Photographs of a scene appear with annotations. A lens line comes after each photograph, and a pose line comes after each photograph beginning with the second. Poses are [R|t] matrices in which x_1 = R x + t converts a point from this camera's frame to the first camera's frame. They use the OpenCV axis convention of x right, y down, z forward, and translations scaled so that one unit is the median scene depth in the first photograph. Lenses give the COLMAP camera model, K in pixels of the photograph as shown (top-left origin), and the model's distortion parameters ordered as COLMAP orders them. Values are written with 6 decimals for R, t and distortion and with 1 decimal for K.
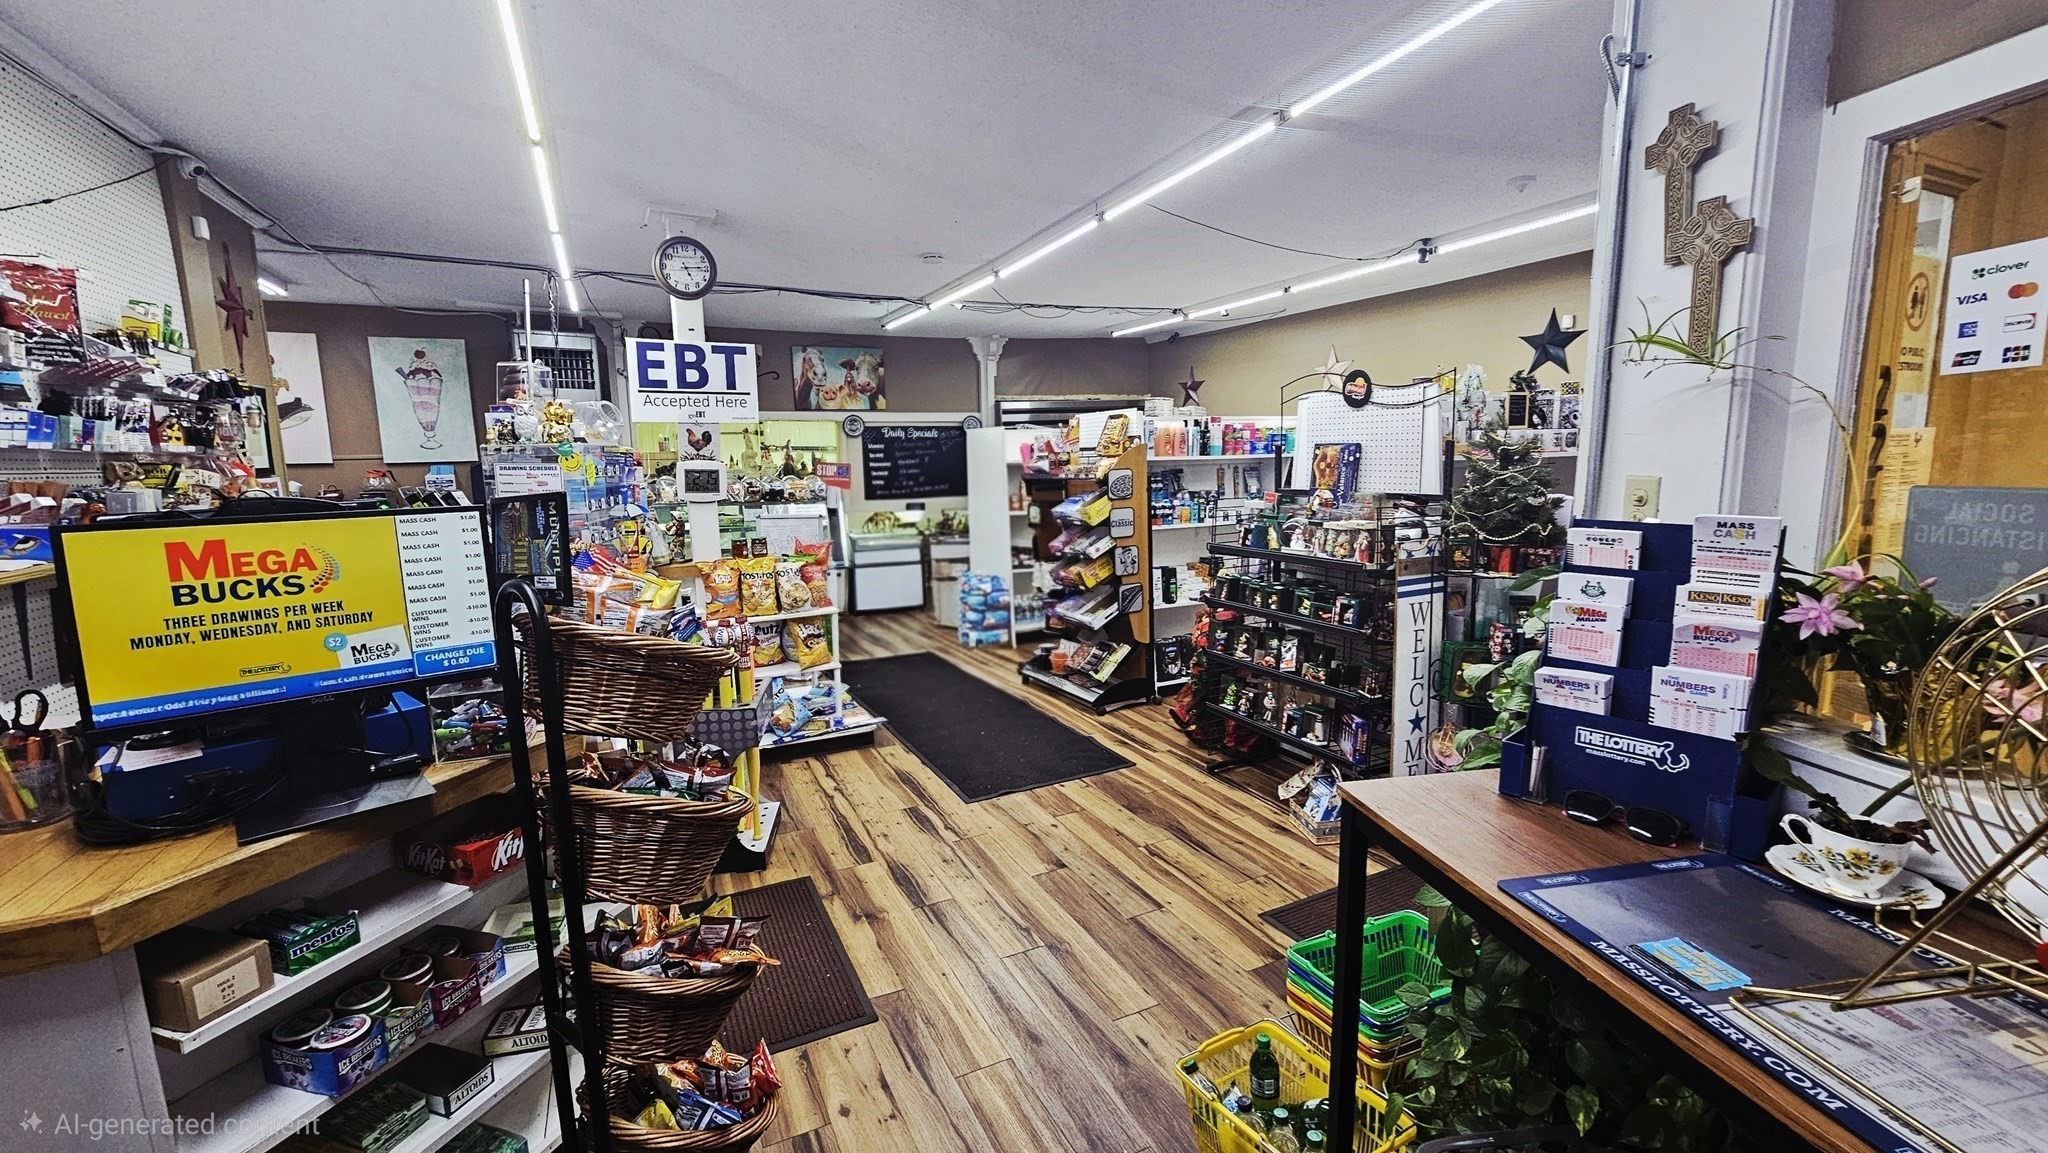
lens RADIAL K [[830.6, 0, 1016.0], [0, 830.6, 572.3], [0, 0, 1]] dist [0.001139, 0.000007]
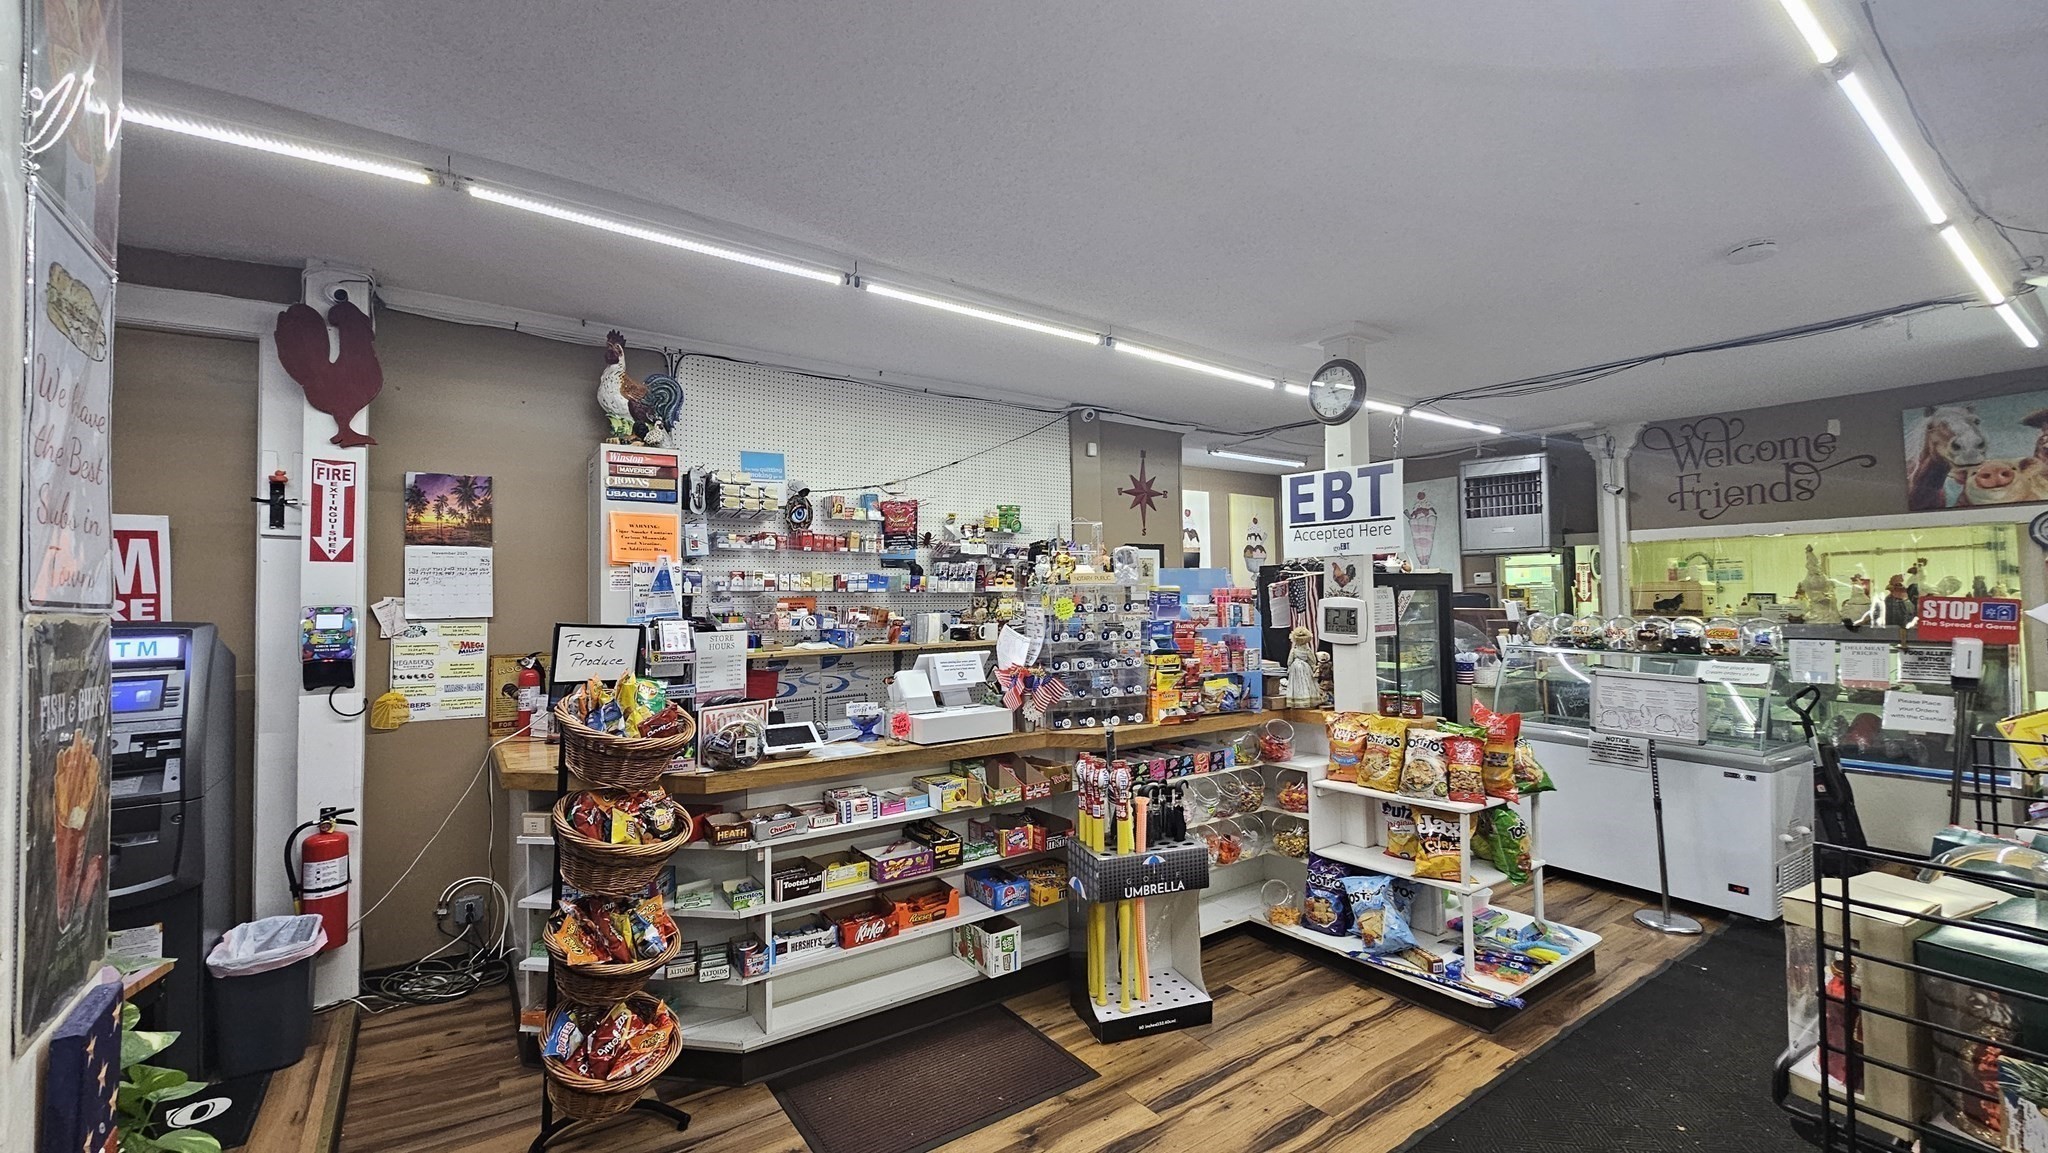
lens RADIAL K [[830.6, 0, 1016.0], [0, 830.6, 572.3], [0, 0, 1]] dist [0.001139, 0.000007]
pose [[0.158620, -0.018618, -0.987164, 0.449723], [-0.128503, 0.990929, -0.039337, -0.082320], [0.978942, 0.133093, 0.154788, 0.522874]]
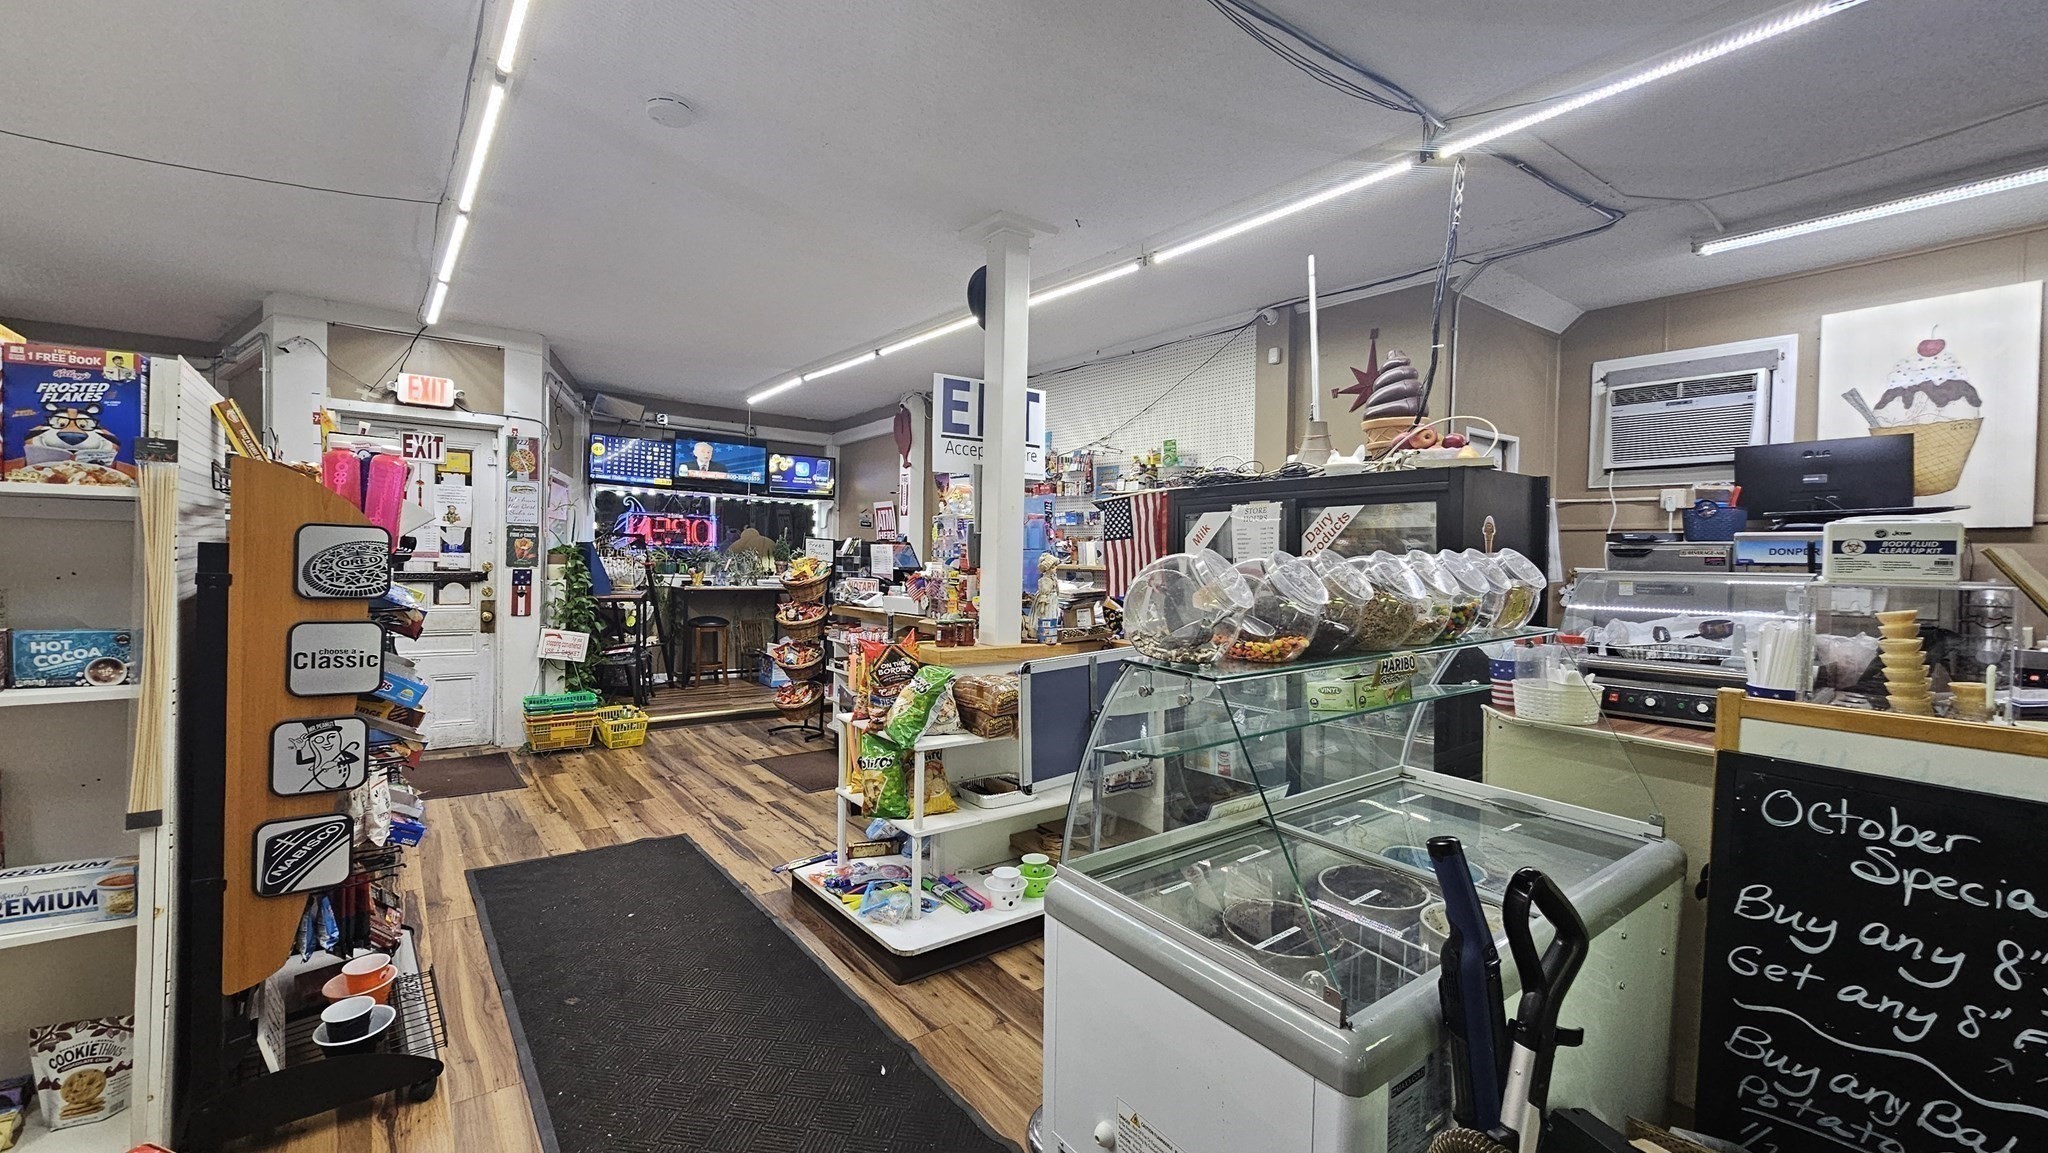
lens RADIAL K [[830.6, 0, 1016.0], [0, 830.6, 572.3], [0, 0, 1]] dist [0.001139, 0.000007]
pose [[-0.979222, 0.005696, -0.202713, -0.234355], [-0.027994, 0.986239, 0.162940, -0.222120], [0.200852, 0.165229, -0.965587, 1.845869]]
